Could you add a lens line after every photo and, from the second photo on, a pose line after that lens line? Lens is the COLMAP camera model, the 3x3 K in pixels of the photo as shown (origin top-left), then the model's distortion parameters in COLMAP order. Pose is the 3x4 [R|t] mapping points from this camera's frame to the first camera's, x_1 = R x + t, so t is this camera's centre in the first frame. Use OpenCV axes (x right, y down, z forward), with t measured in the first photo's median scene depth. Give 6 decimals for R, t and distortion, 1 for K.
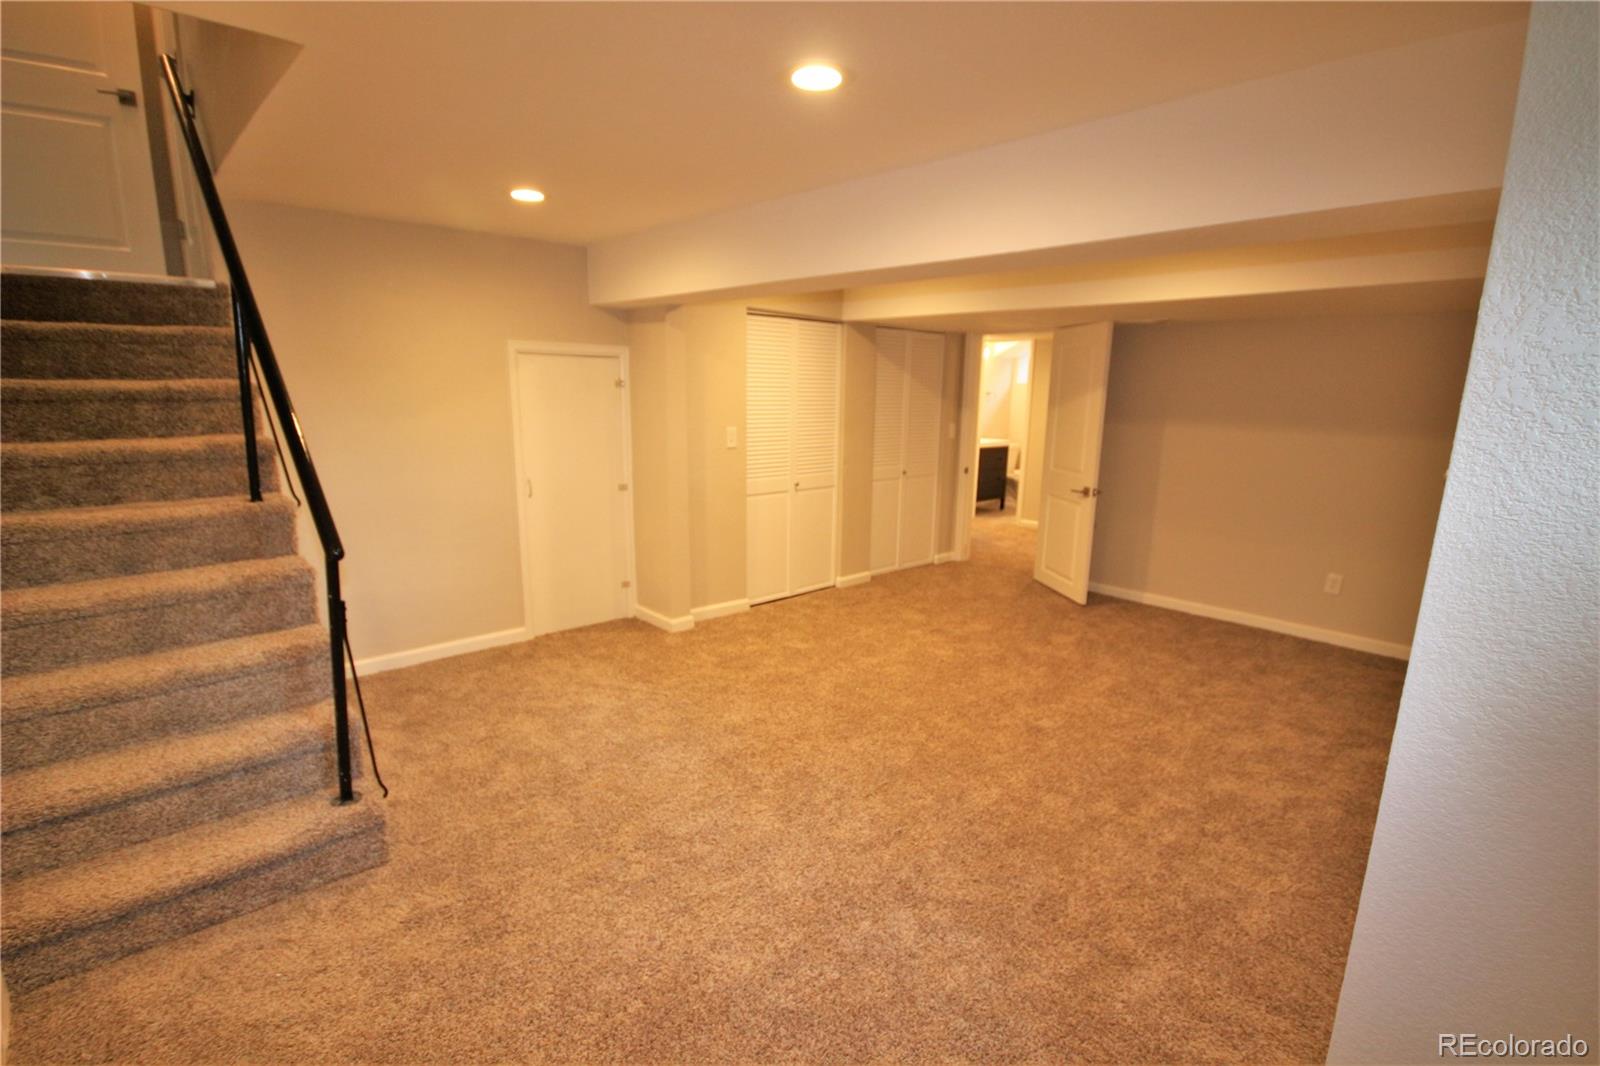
lens RADIAL K [[743.2, 0, 795.1], [0, 743.2, 551.5], [0, 0, 1]] dist [-0.002159, 0.000590]
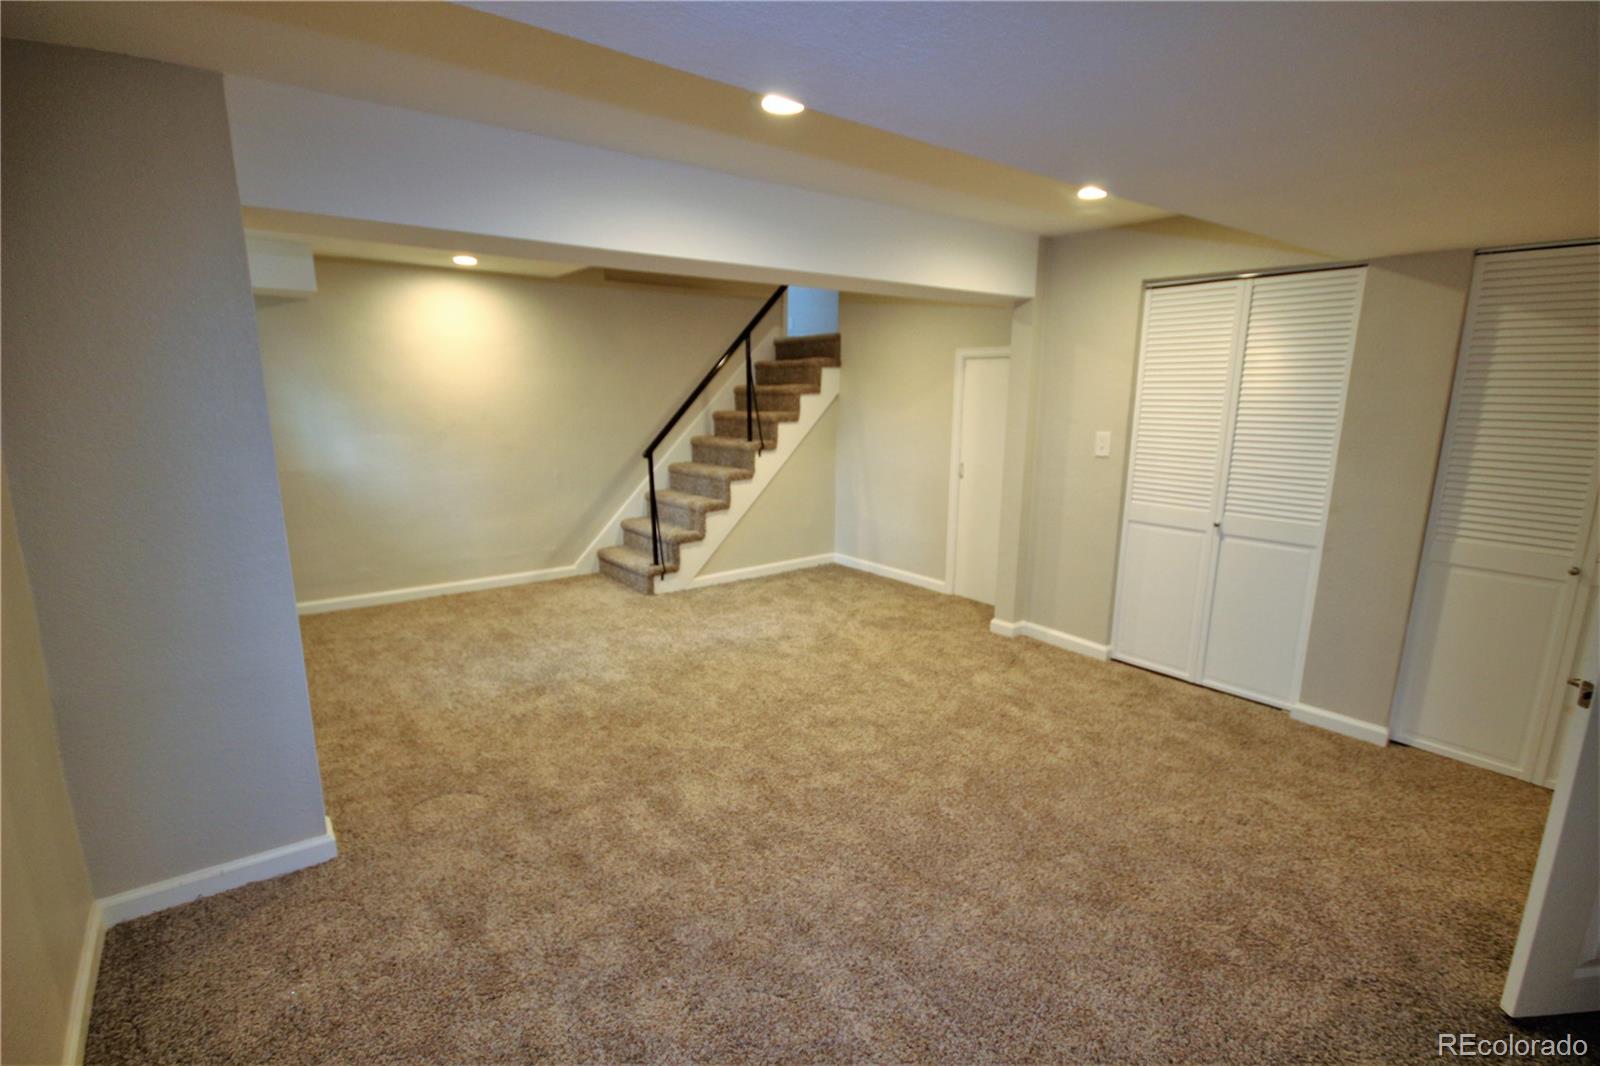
lens RADIAL K [[743.2, 0, 795.1], [0, 743.2, 551.5], [0, 0, 1]] dist [-0.002159, 0.000590]
pose [[-0.092649, 0.197633, -0.975888, 0.777487], [-0.216735, 0.952600, 0.213494, -0.141983], [0.971824, 0.231289, -0.045424, 0.733465]]
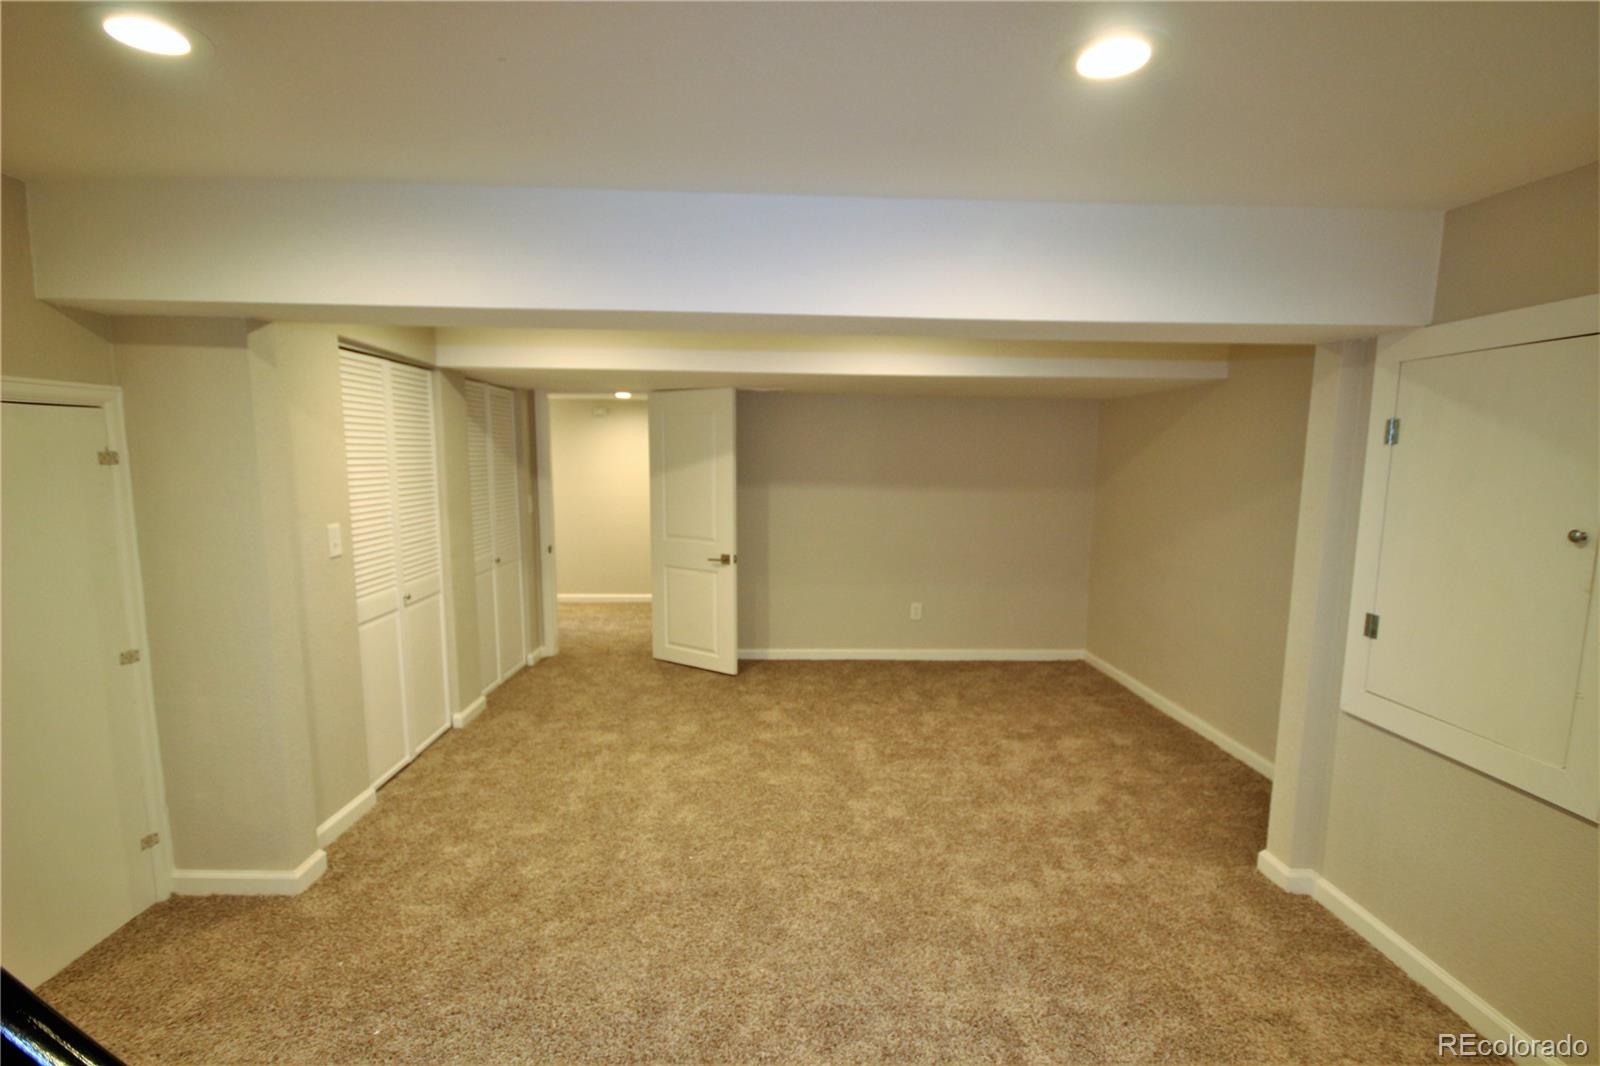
lens RADIAL K [[743.2, 0, 795.1], [0, 743.2, 551.5], [0, 0, 1]] dist [-0.002159, 0.000590]
pose [[0.660661, -0.107448, 0.742955, -0.293690], [0.161311, 0.986903, -0.000715, -0.081695], [-0.733148, 0.120319, 0.669341, 0.304842]]
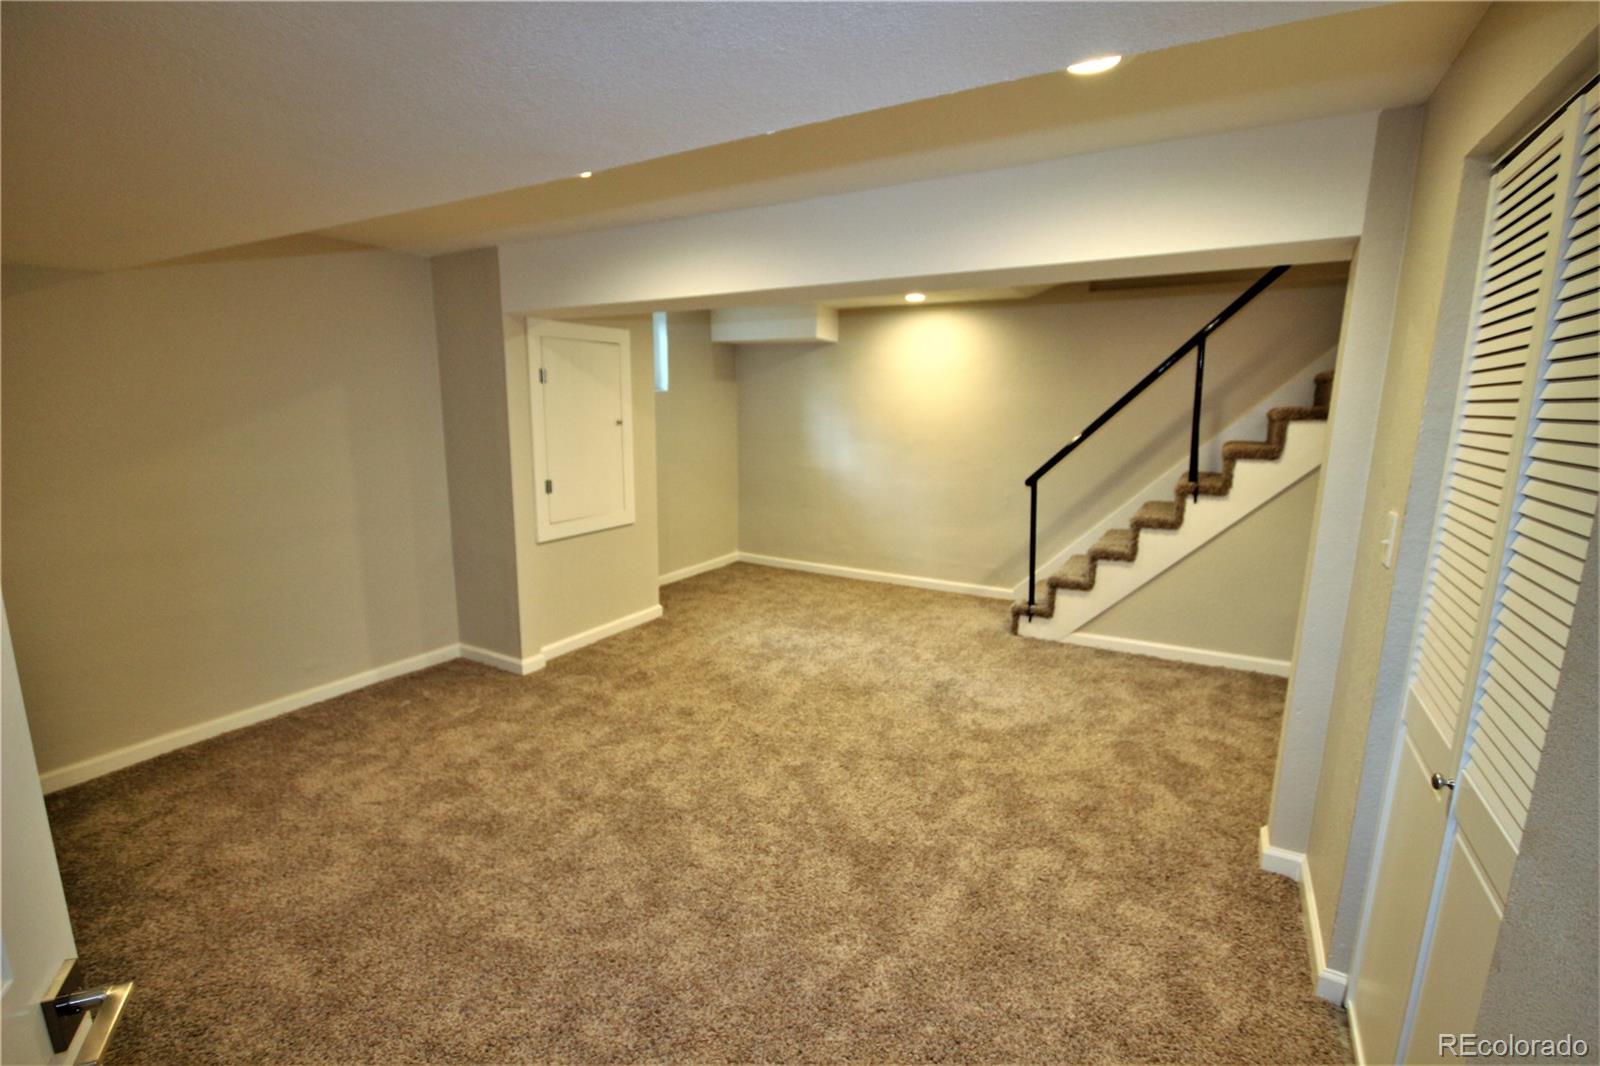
lens RADIAL K [[743.2, 0, 795.1], [0, 743.2, 551.5], [0, 0, 1]] dist [-0.002159, 0.000590]
pose [[-0.954307, 0.035187, -0.296751, 0.310013], [-0.085787, 0.918985, 0.384846, -0.266376], [0.286251, 0.392719, -0.873975, 1.249410]]
